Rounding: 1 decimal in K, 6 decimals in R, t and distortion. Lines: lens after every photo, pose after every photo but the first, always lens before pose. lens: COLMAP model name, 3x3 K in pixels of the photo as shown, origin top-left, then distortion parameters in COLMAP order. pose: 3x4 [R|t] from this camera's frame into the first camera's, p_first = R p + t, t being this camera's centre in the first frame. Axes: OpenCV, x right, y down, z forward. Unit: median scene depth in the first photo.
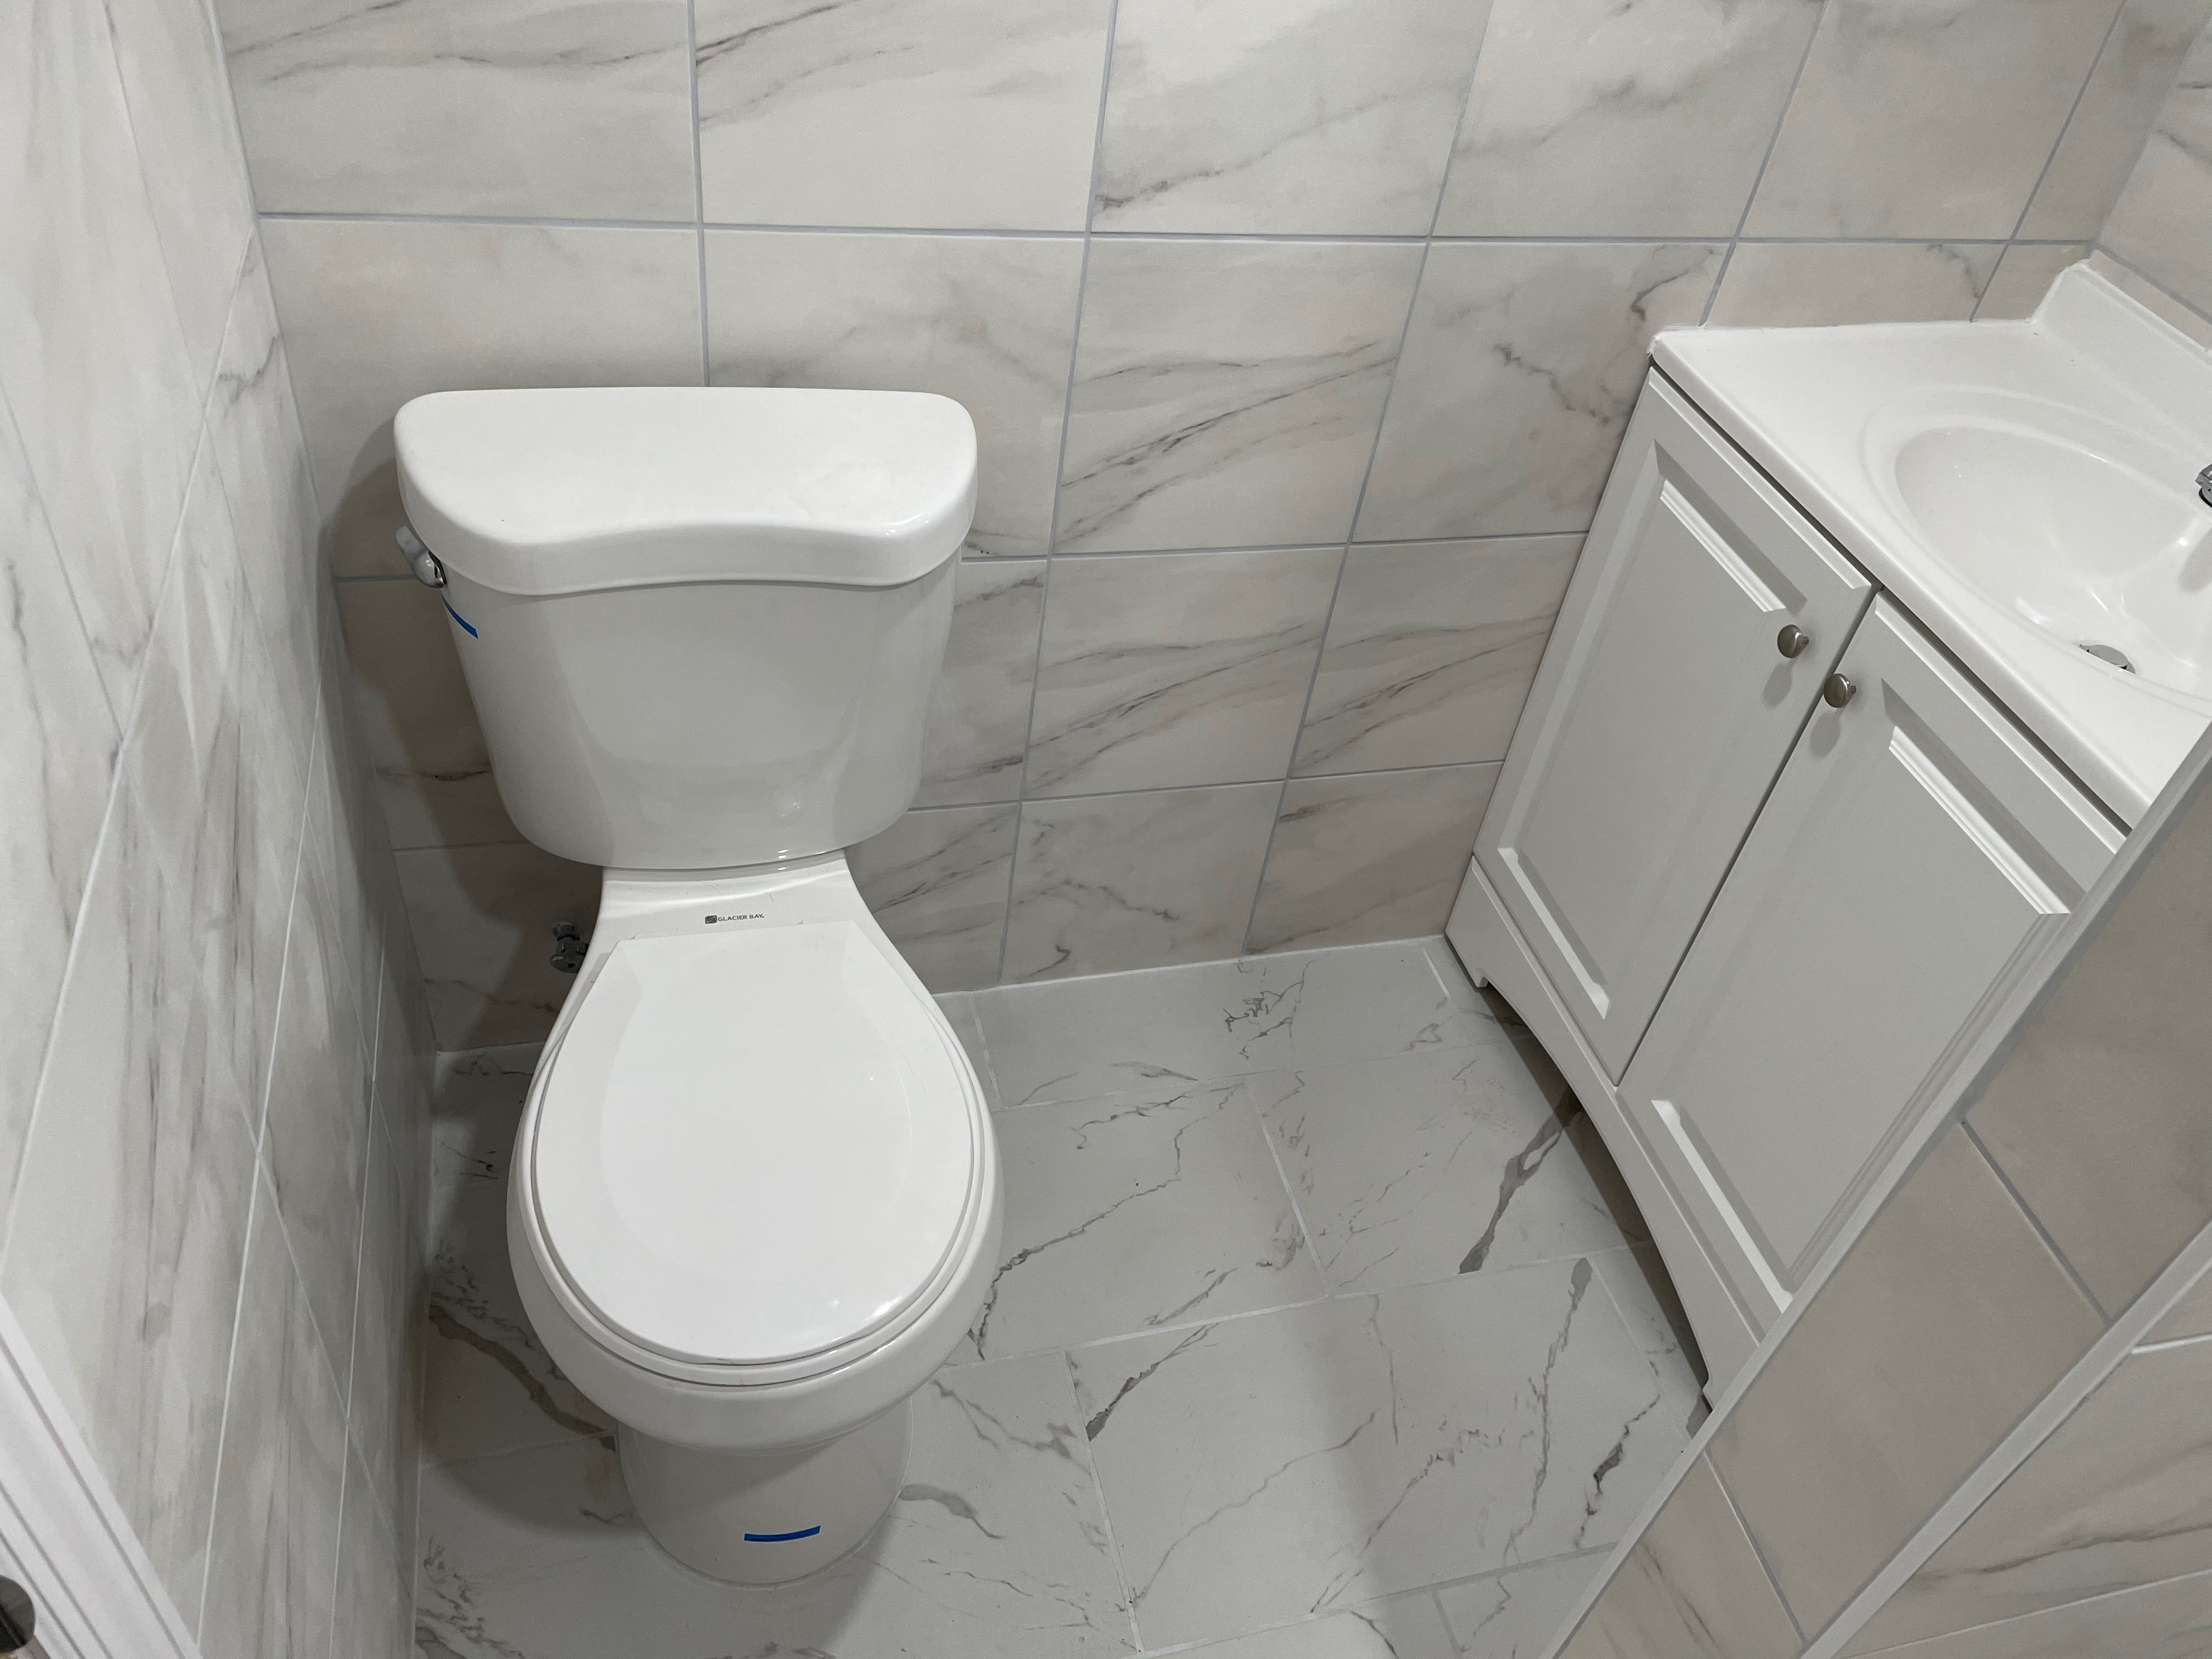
lens RADIAL K [[1650.7, 0, 1124.5], [0, 1650.7, 823.5], [0, 0, 1]] dist [0.099089, -0.122542]
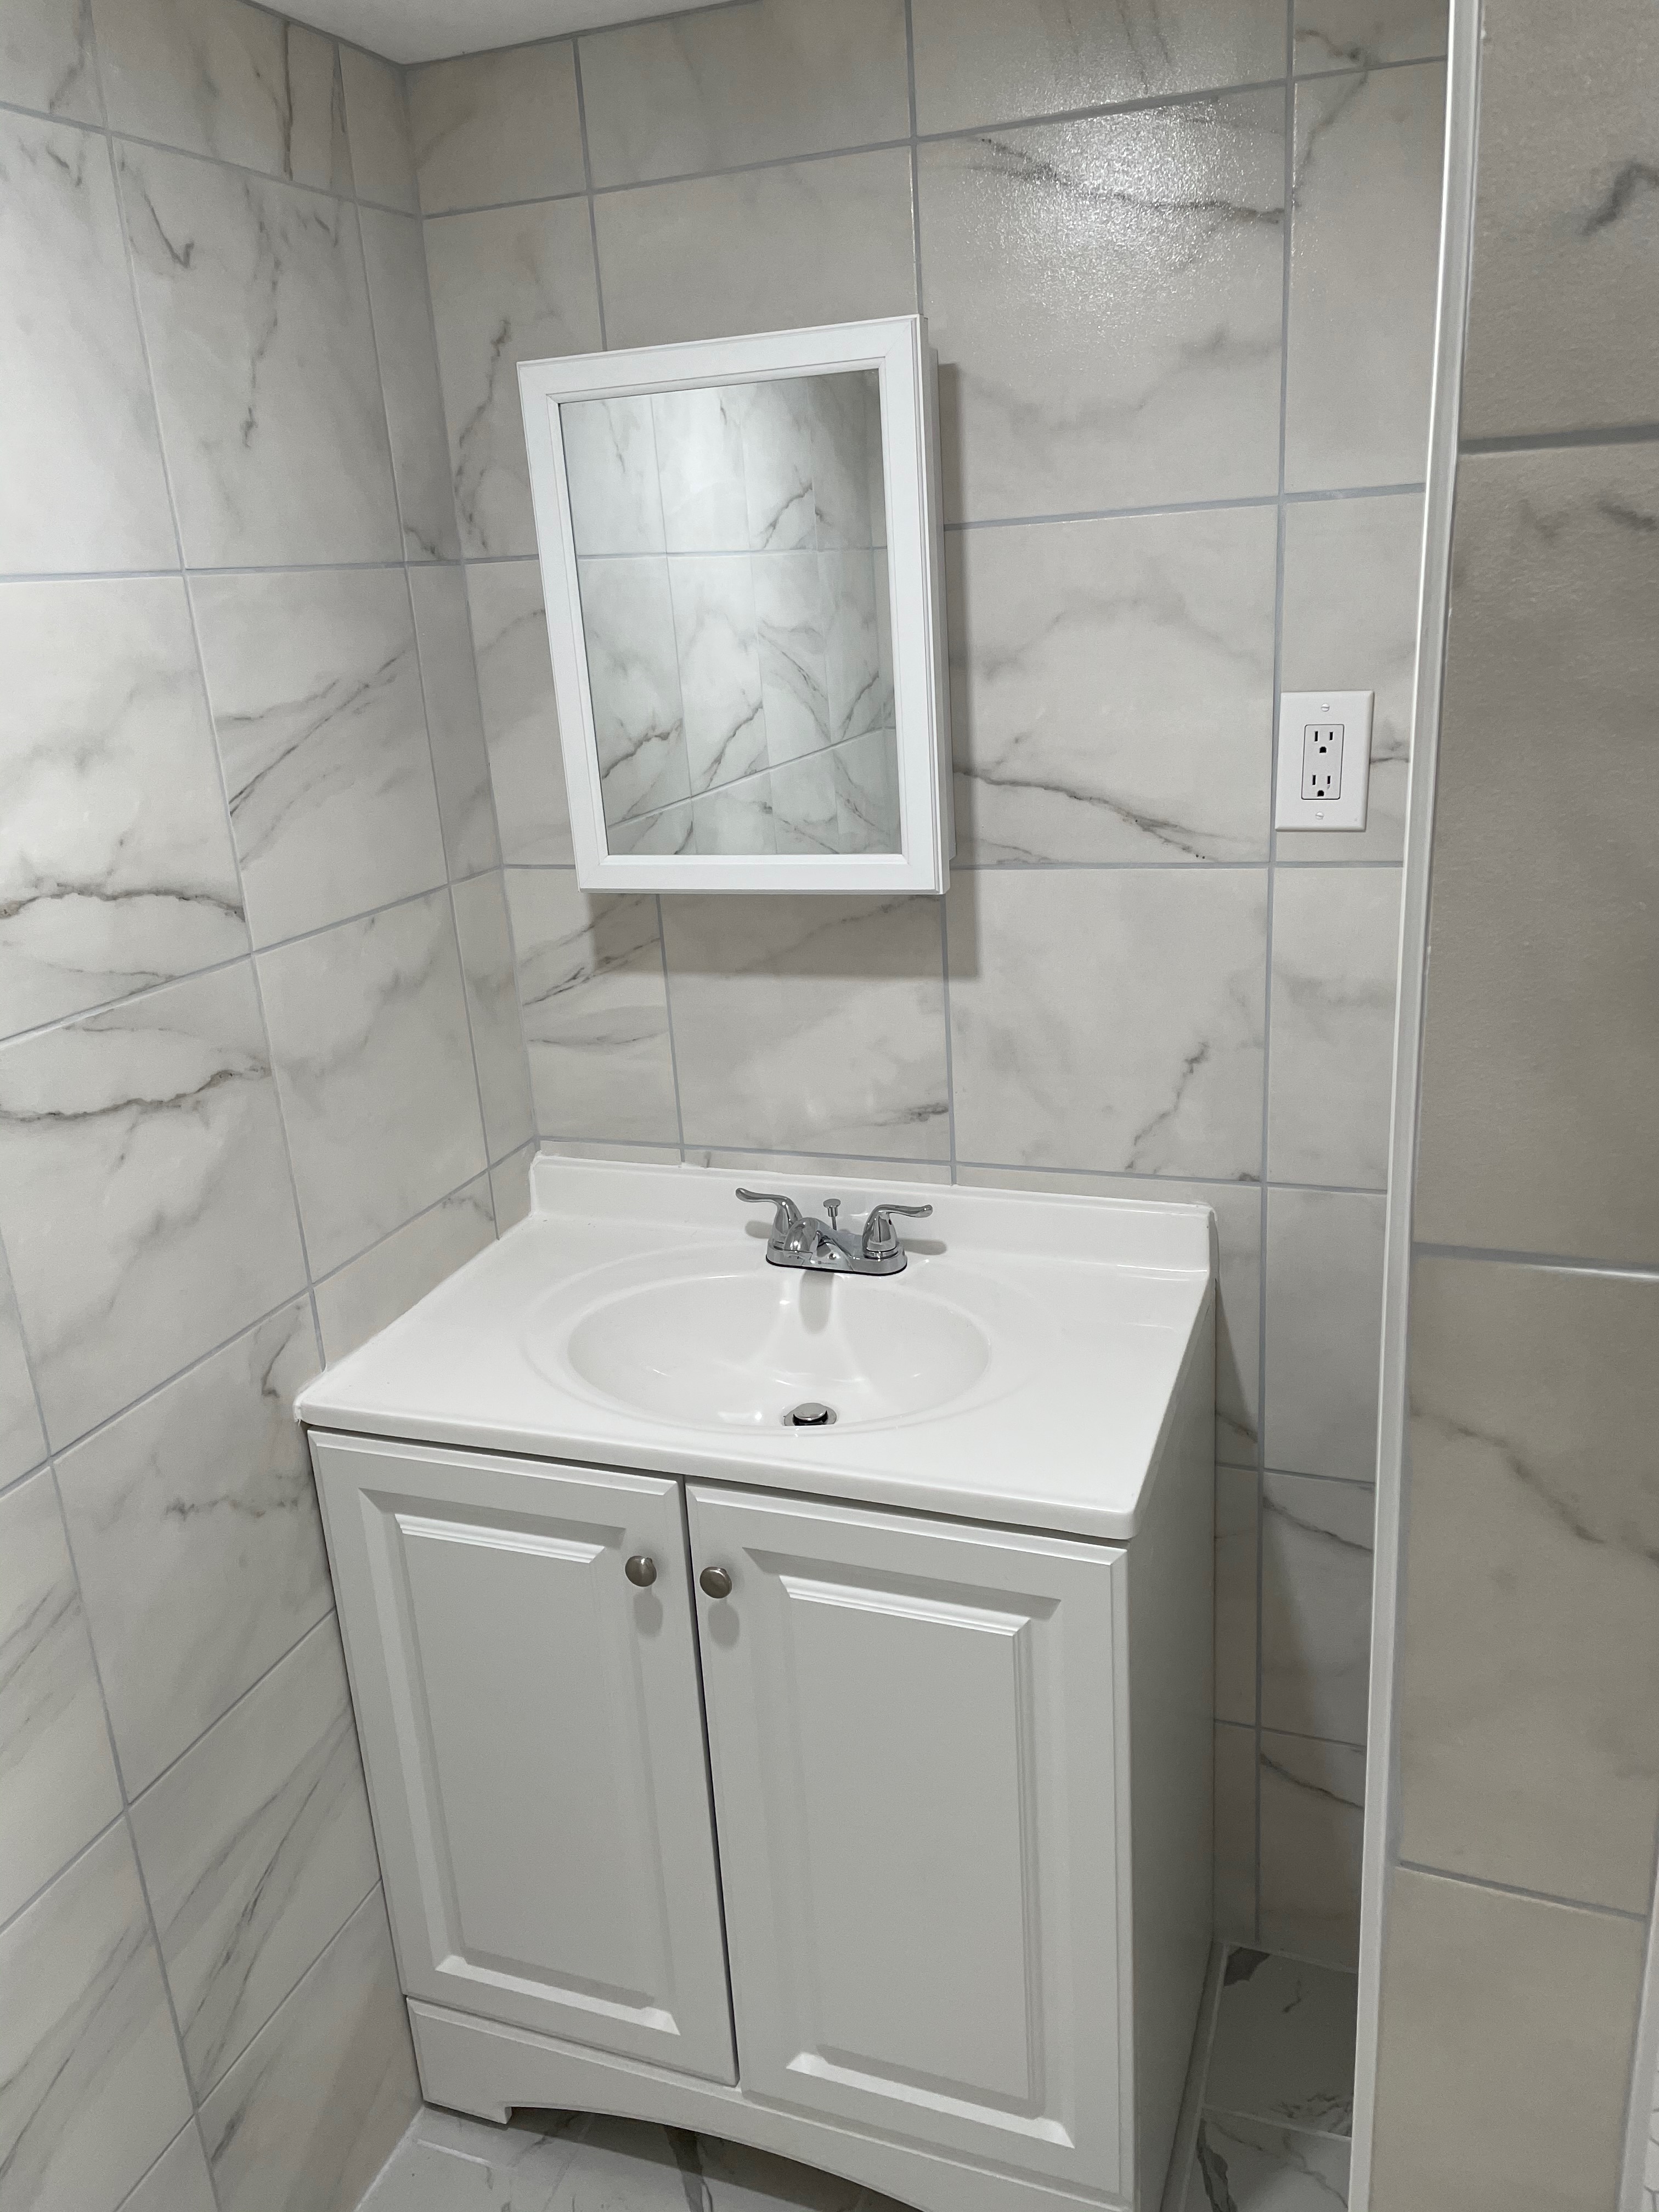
lens RADIAL K [[1650.7, 0, 828.0], [0, 1650.7, 1096.6], [0, 0, 1]] dist [0.099089, -0.122542]
pose [[0.571390, -0.402093, 0.715427, -0.115744], [0.644258, 0.759783, -0.087528, -0.146804], [-0.508374, 0.510932, 0.693184, 0.105567]]
